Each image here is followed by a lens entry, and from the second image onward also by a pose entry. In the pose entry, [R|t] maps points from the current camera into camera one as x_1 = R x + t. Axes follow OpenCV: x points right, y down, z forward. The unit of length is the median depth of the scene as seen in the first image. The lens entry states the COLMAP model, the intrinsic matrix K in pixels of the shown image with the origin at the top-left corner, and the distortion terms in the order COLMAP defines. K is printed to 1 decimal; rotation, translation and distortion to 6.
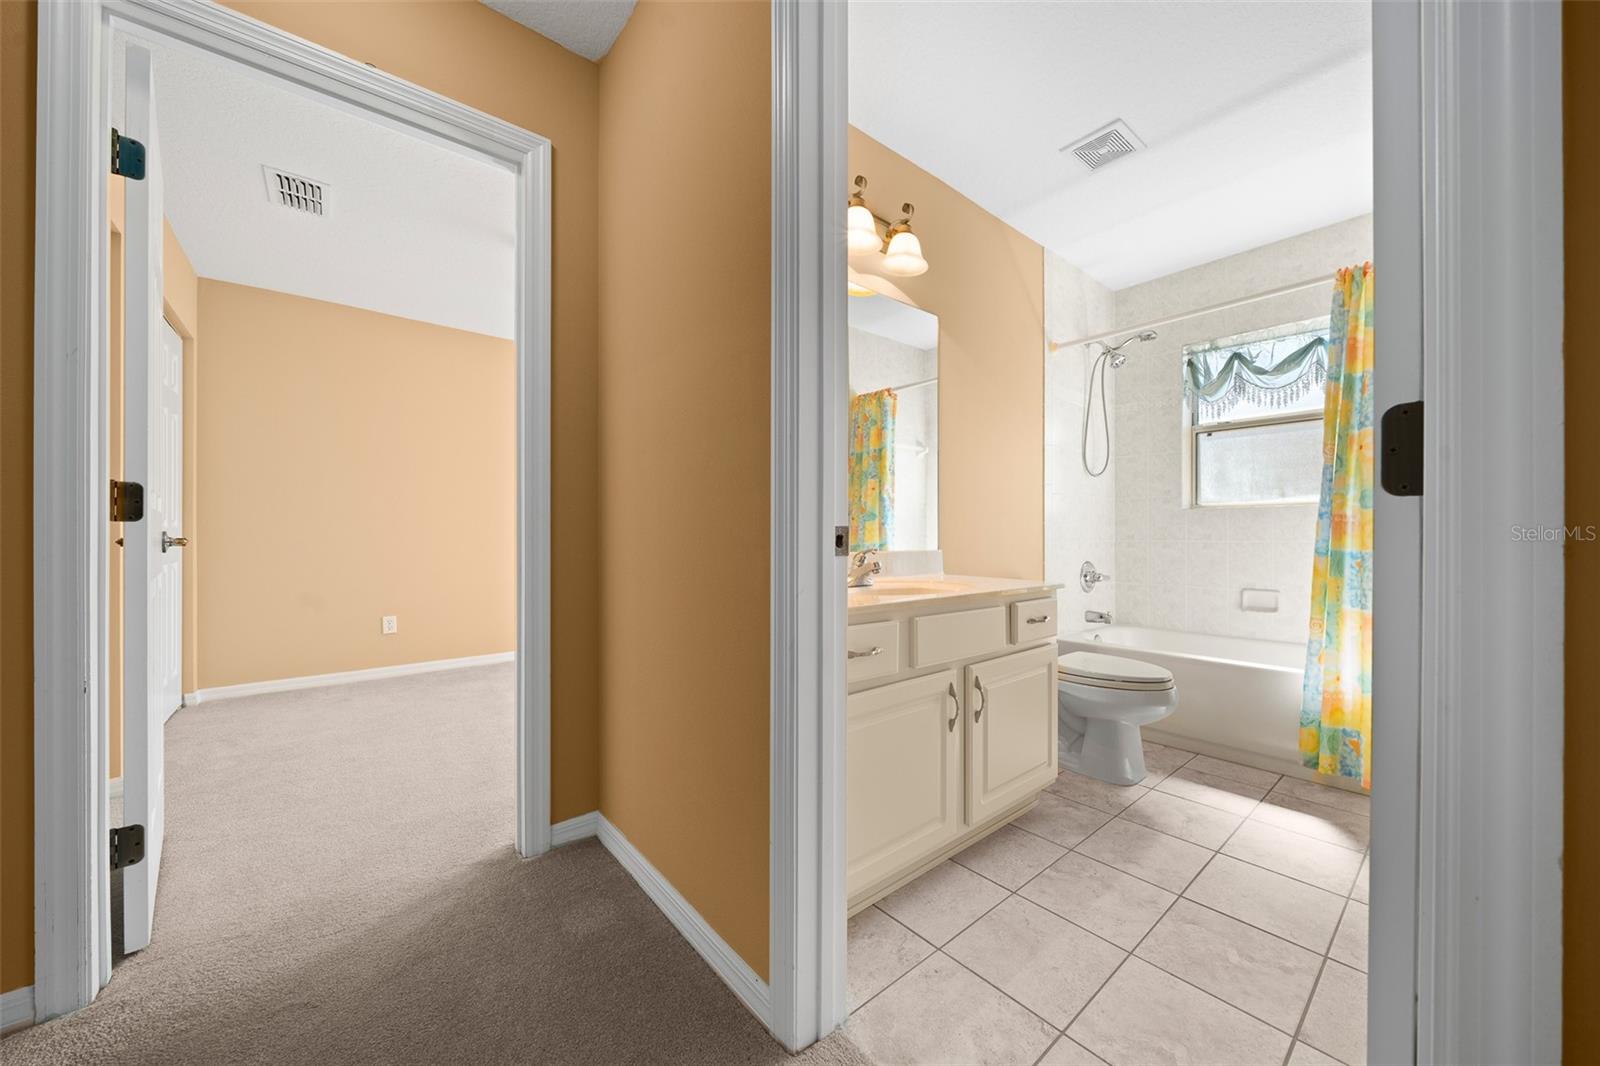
lens RADIAL K [[580.6, 0, 862.8], [0, 580.6, 527.0], [0, 0, 1]] dist [-0.002207, -0.000181]
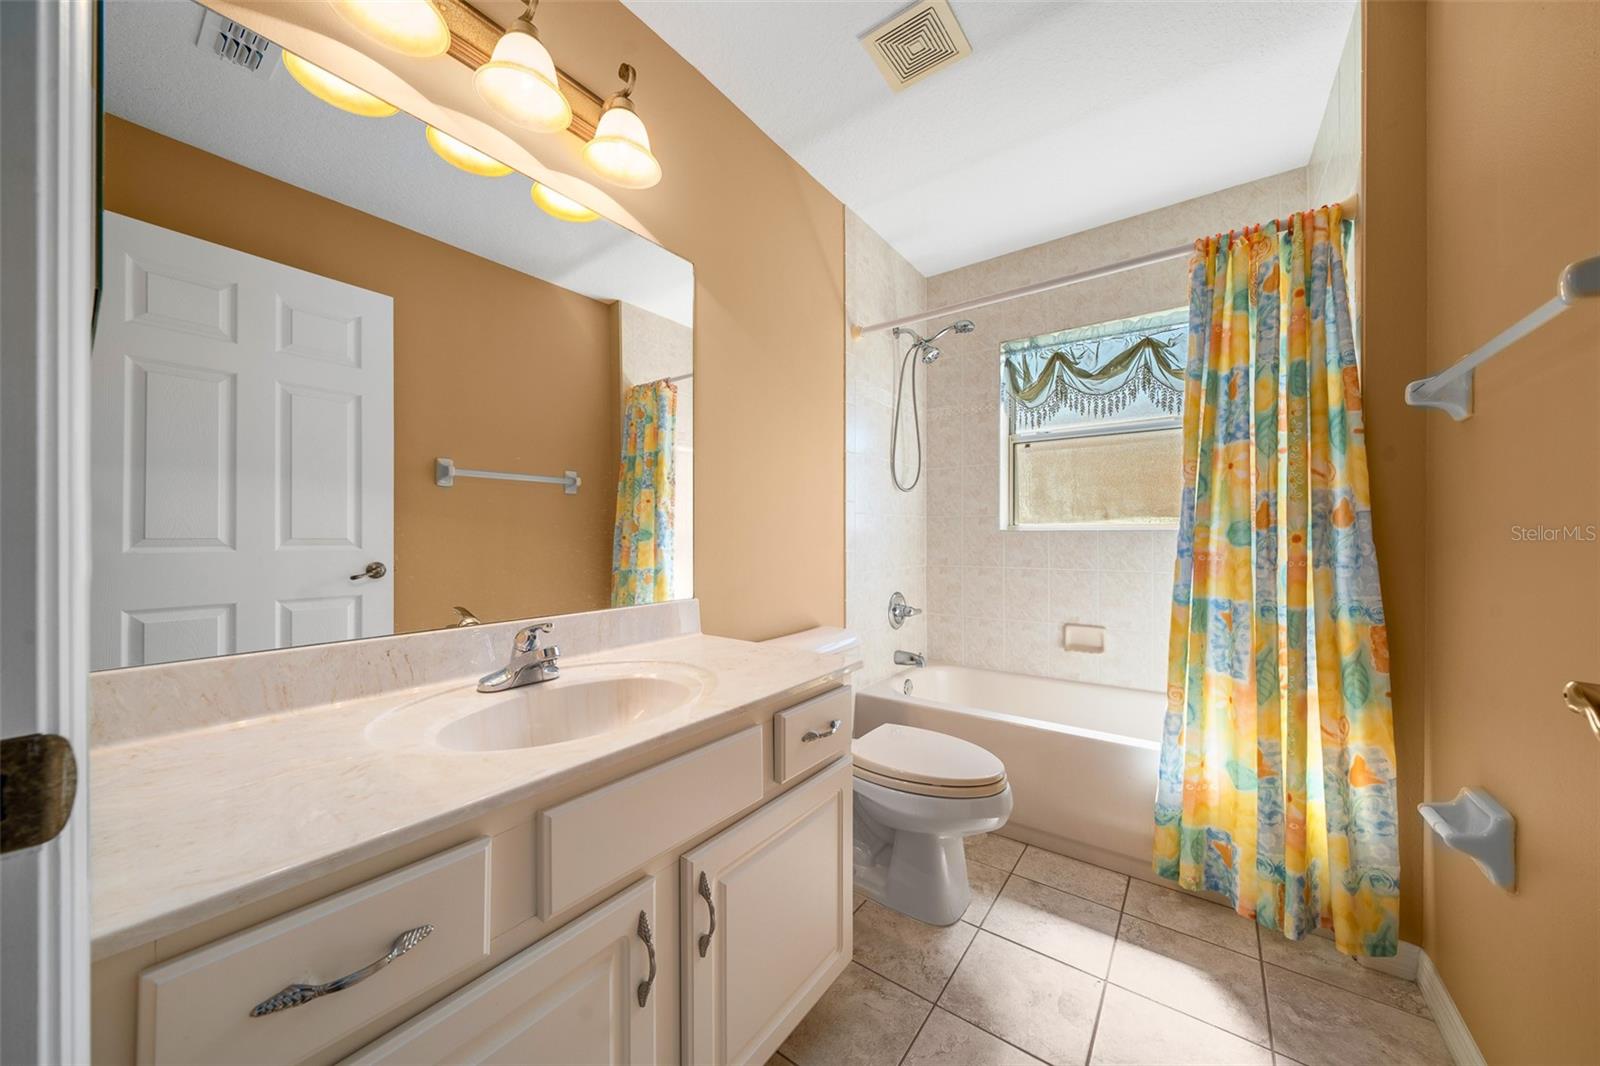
lens RADIAL K [[549.1, 0, 807.4], [0, 549.1, 529.3], [0, 0, 1]] dist [-0.000931, -0.000191]
pose [[0.978825, -0.001783, 0.204692, 0.115539], [0.001164, 0.999994, 0.003142, -0.041097], [-0.204697, -0.002838, 0.978821, 0.292506]]
